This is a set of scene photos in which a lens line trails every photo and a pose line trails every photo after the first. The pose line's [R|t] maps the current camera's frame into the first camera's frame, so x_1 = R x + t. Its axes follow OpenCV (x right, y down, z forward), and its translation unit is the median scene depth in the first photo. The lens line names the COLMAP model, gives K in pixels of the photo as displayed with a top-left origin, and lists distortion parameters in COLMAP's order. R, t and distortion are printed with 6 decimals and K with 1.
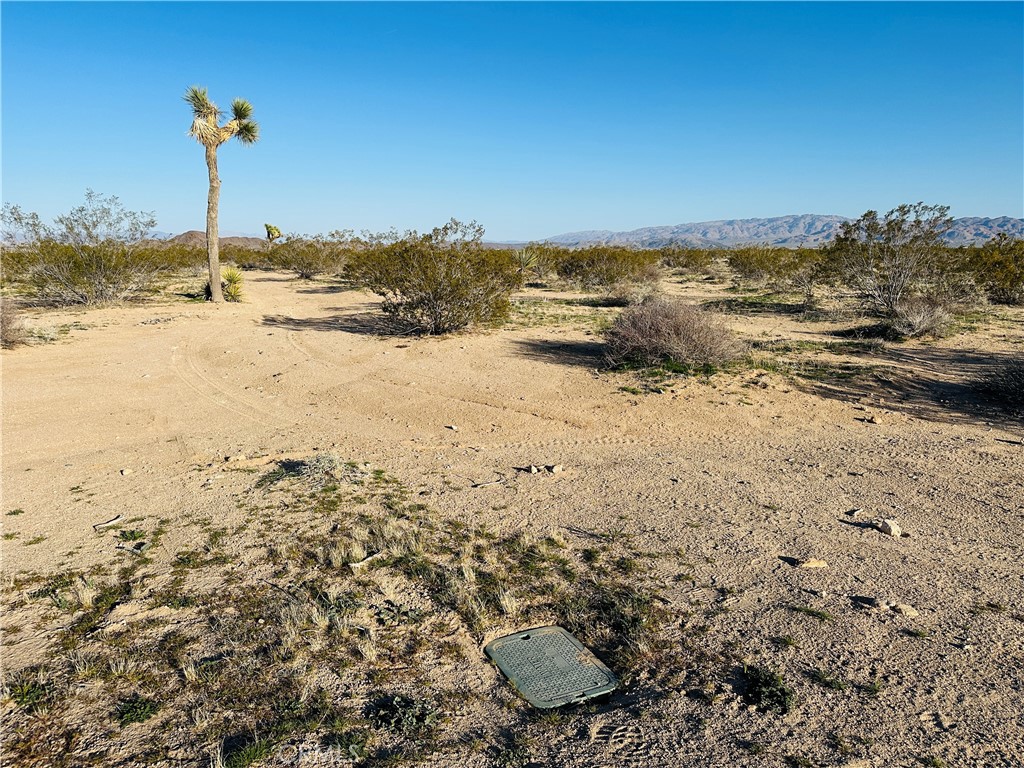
lens RADIAL K [[721.8, 0, 511.3], [0, 721.8, 387.2], [0, 0, 1]] dist [-0.003266, -0.005298]
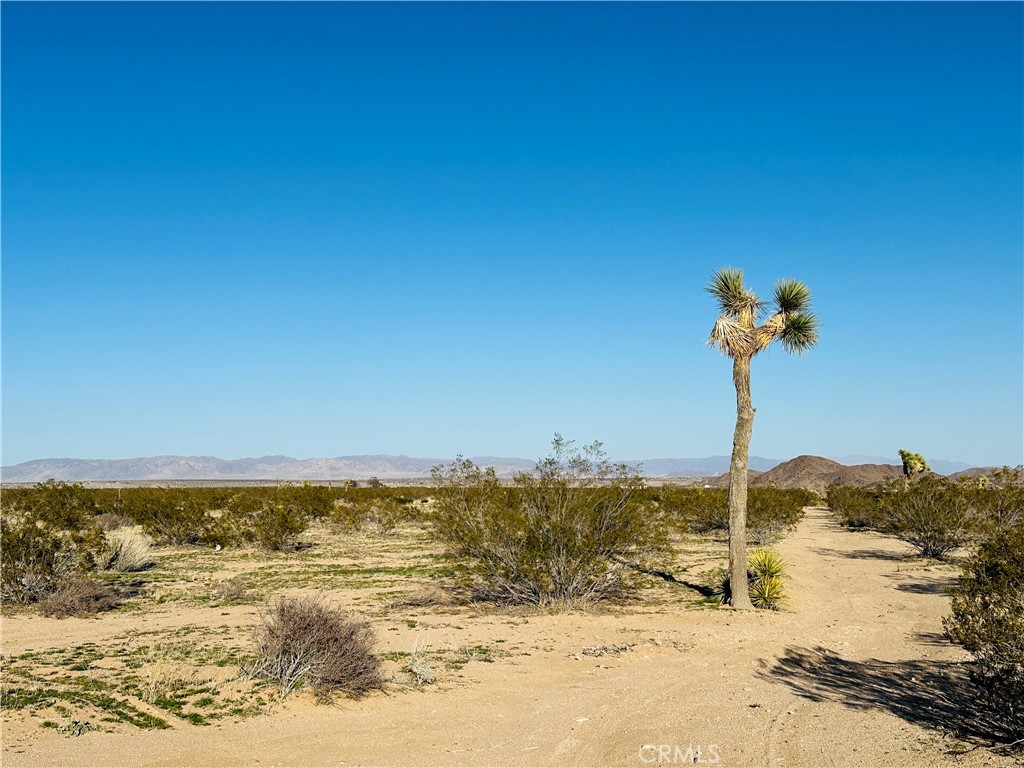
lens RADIAL K [[1174.5, 0, 511.9], [0, 1174.5, 382.0], [0, 0, 1]] dist [0.035491, 0.000000]
pose [[0.787215, -0.051858, -0.614495, 0.052161], [-0.114291, 0.966926, -0.228016, -0.057750], [0.605995, 0.249729, 0.755252, 0.113567]]
